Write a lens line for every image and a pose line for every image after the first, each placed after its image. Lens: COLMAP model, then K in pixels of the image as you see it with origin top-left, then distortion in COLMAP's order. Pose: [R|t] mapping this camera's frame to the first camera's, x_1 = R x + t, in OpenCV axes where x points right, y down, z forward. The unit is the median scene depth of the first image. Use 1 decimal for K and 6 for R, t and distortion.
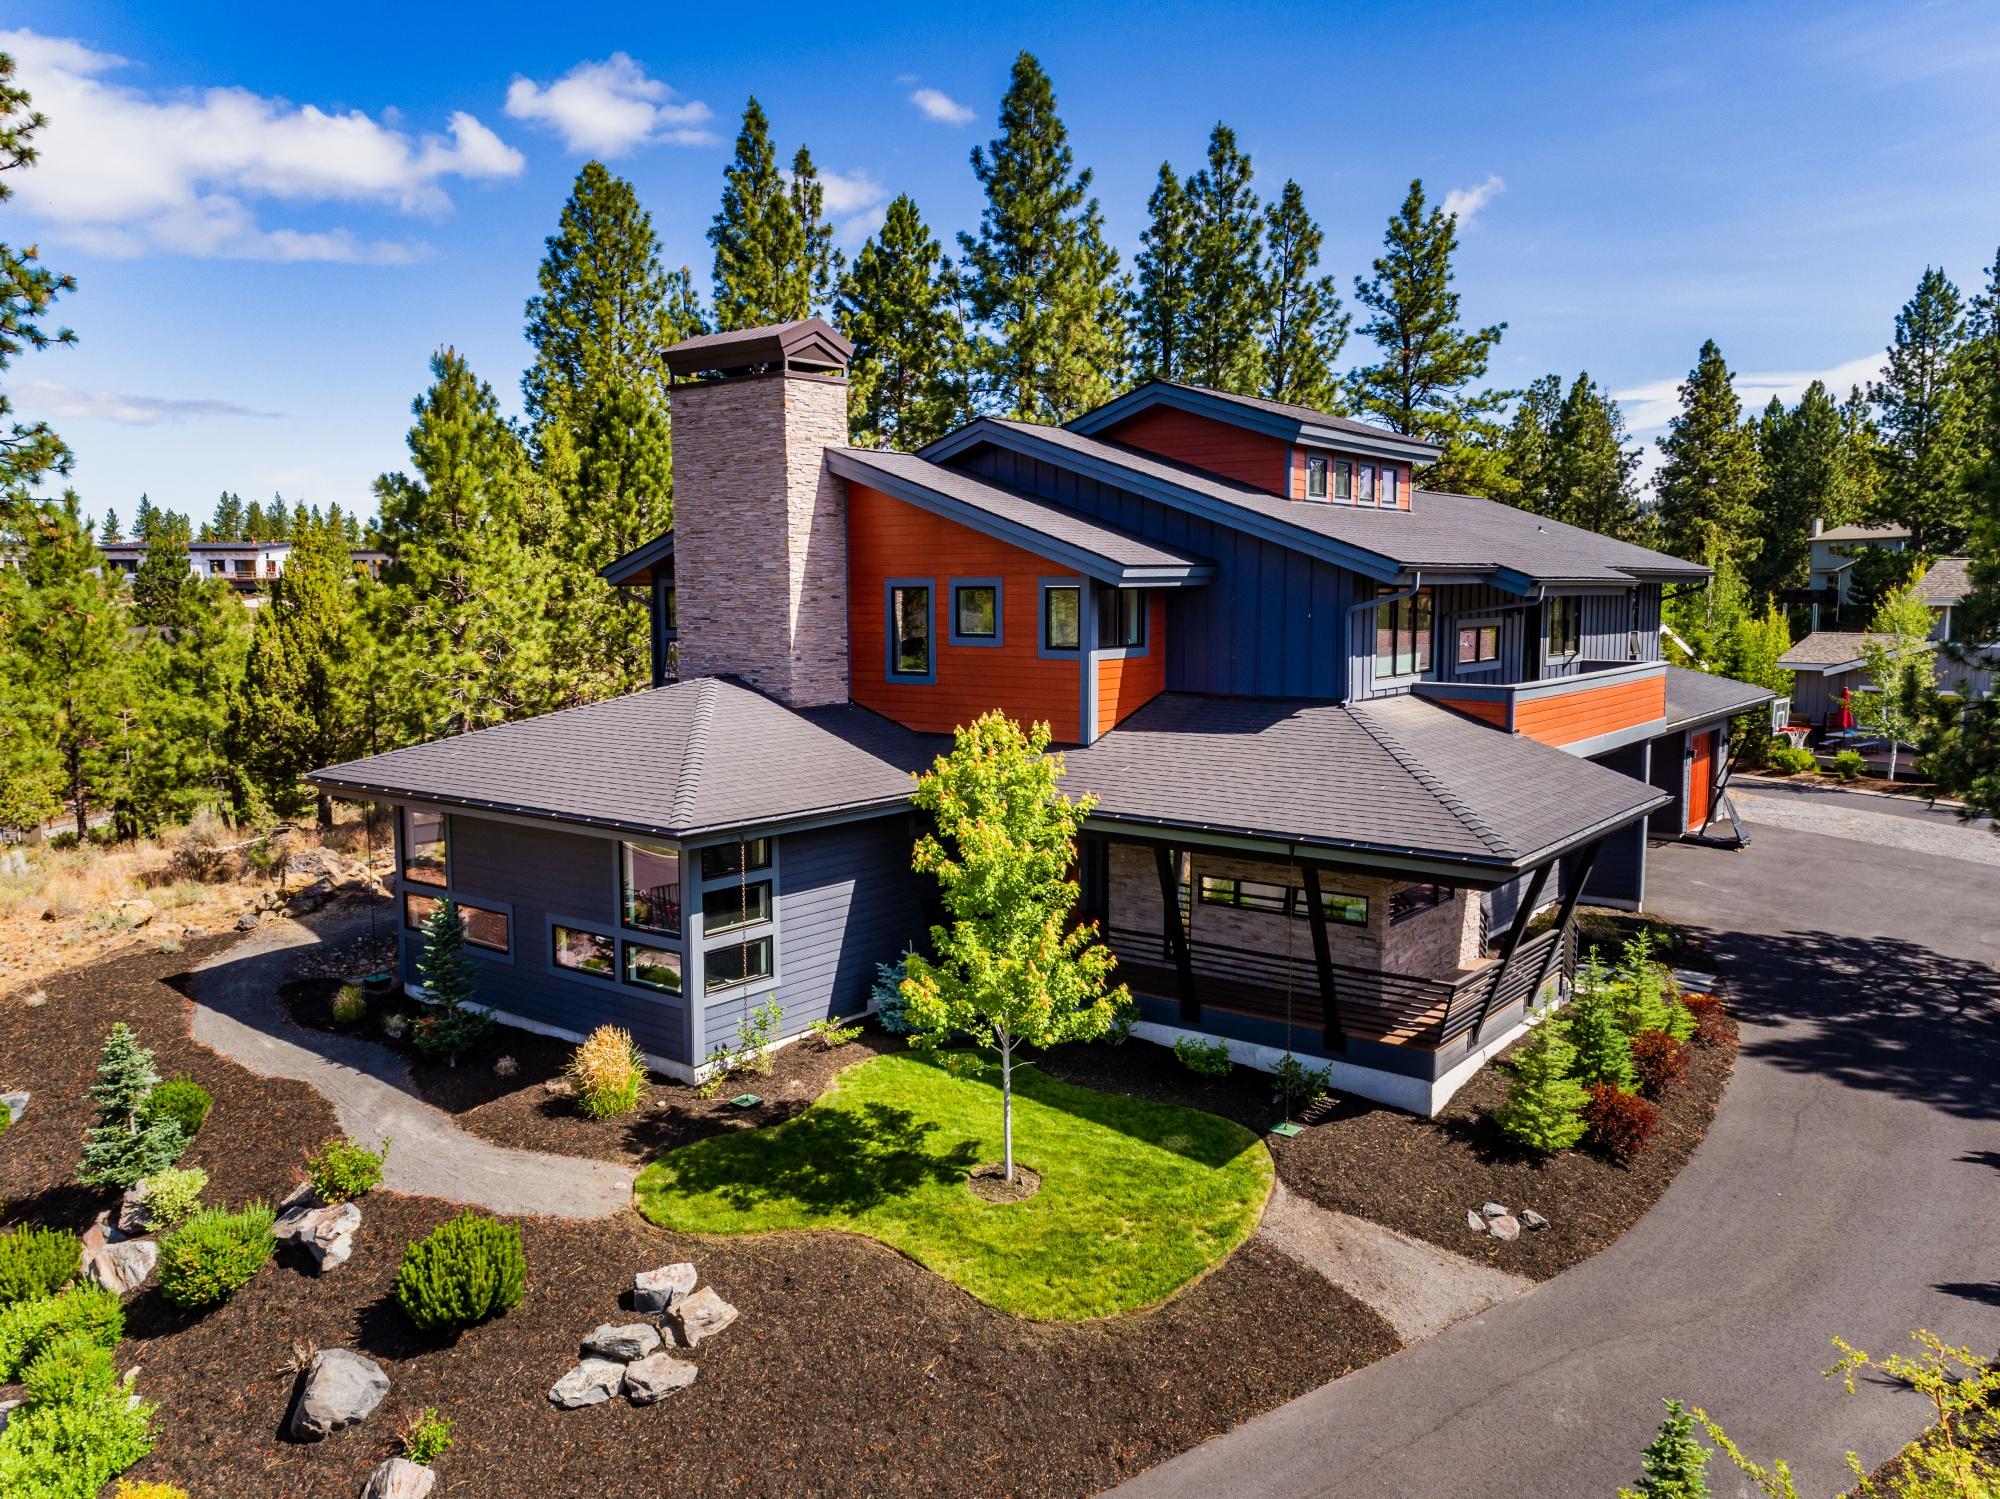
lens RADIAL K [[1431.0, 0, 1005.1], [0, 1431.0, 737.6], [0, 0, 1]] dist [0.013281, 0.005607]
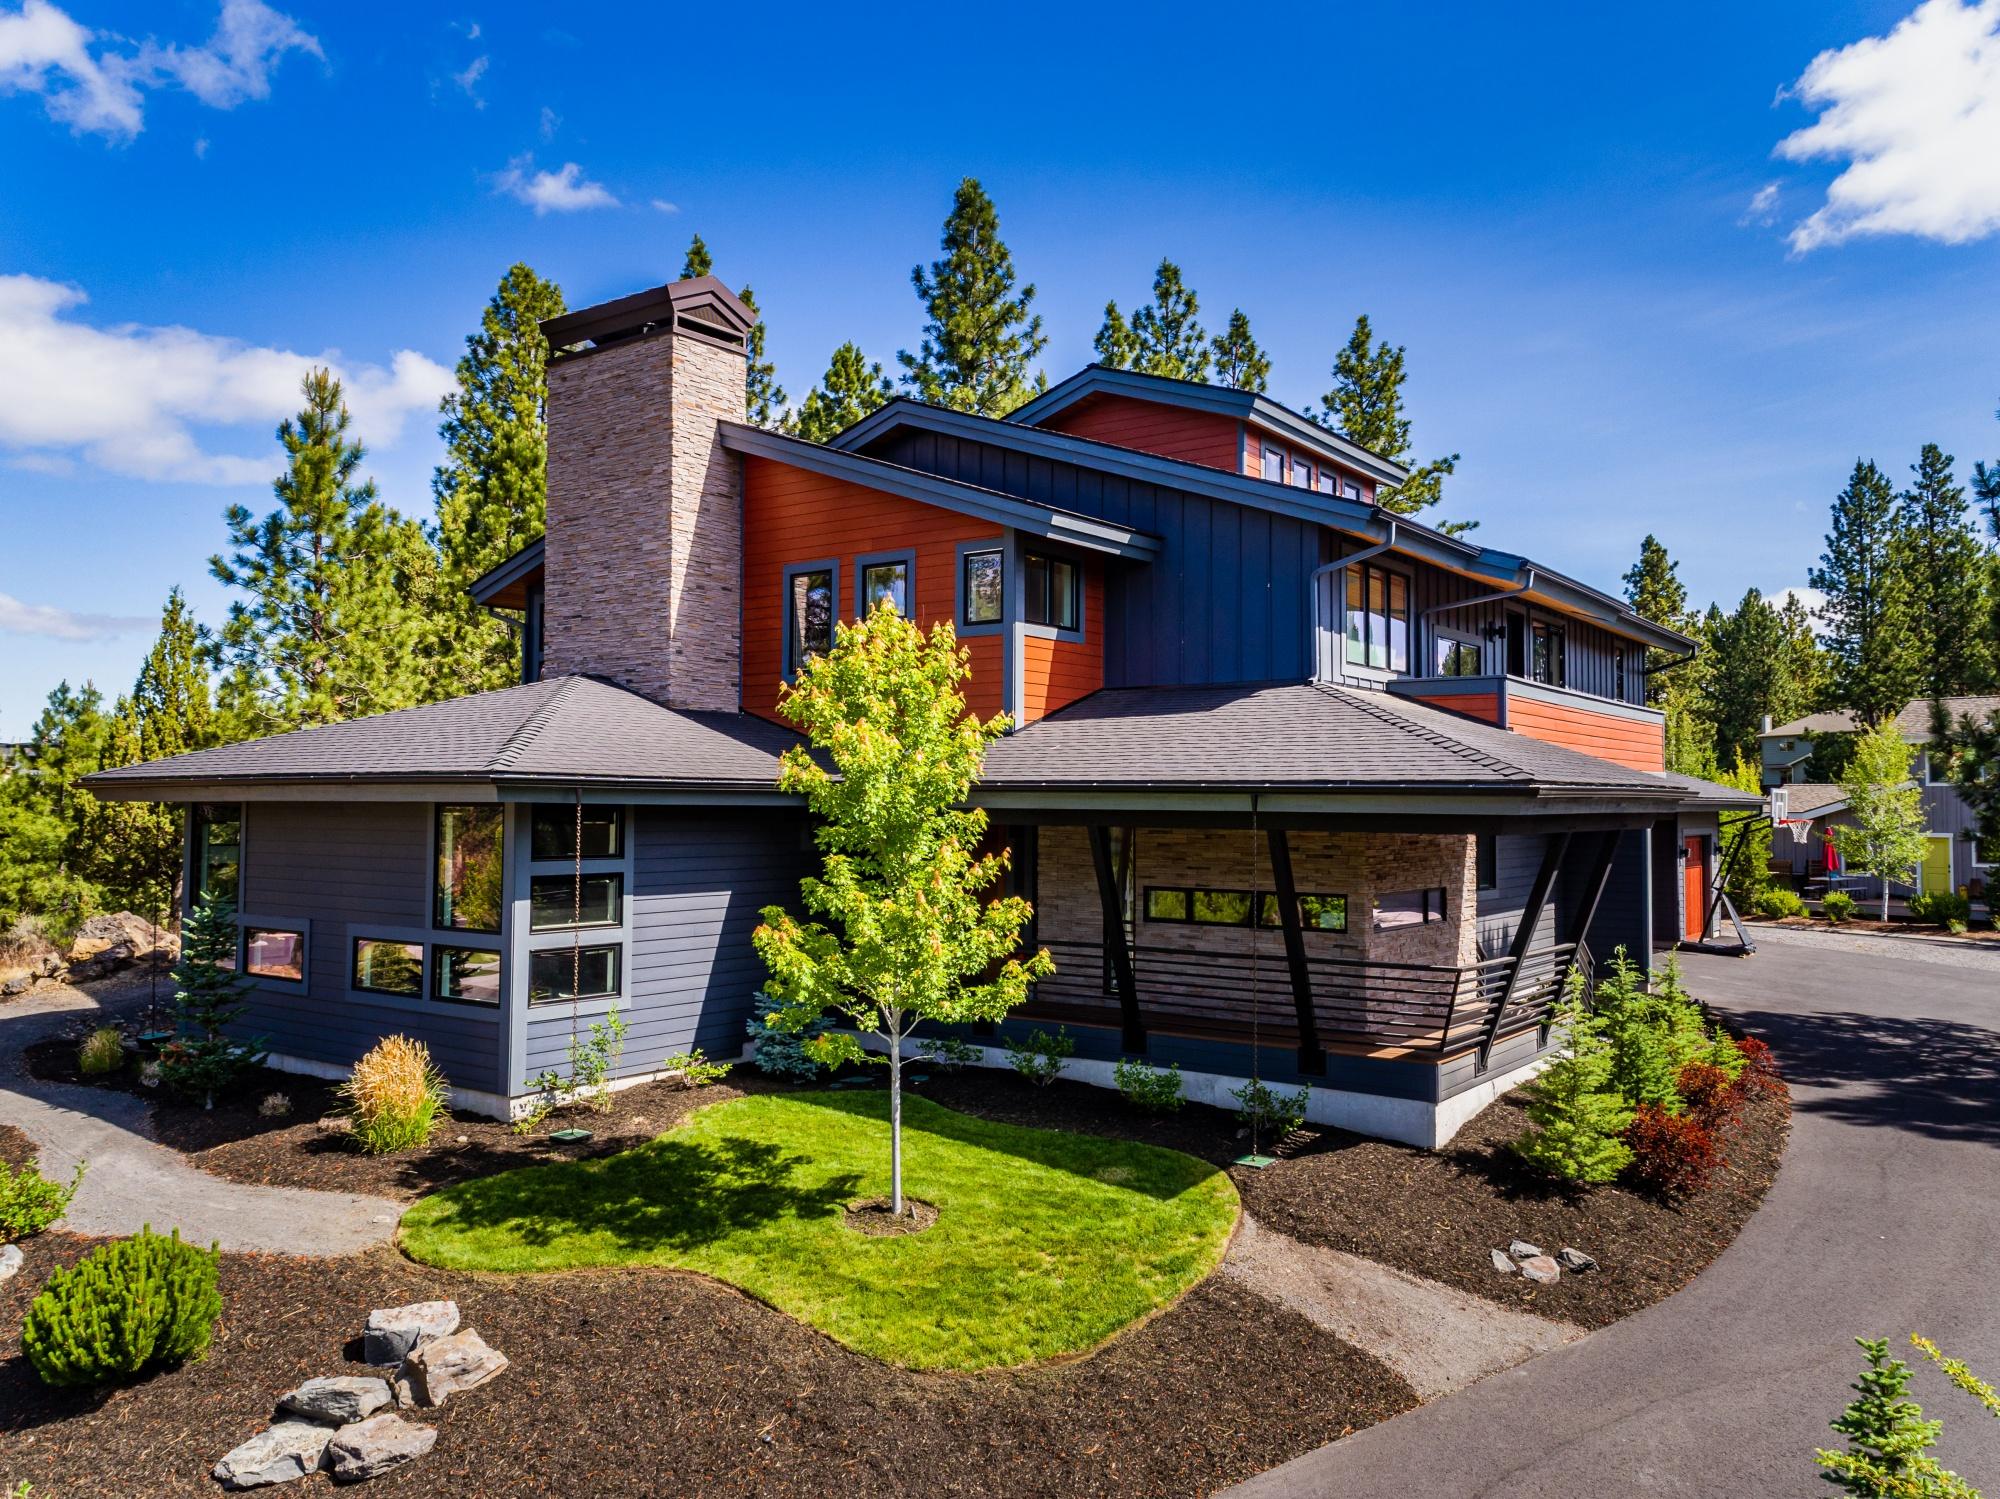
lens RADIAL K [[1444.2, 0, 1000.0], [0, 1444.2, 749.5], [0, 0, 1]] dist [0.008357, 0.014850]
pose [[0.999573, 0.008716, 0.027890, 0.030775], [-0.004670, 0.989859, -0.141977, 0.155593], [-0.028845, 0.141787, 0.989477, 0.177453]]
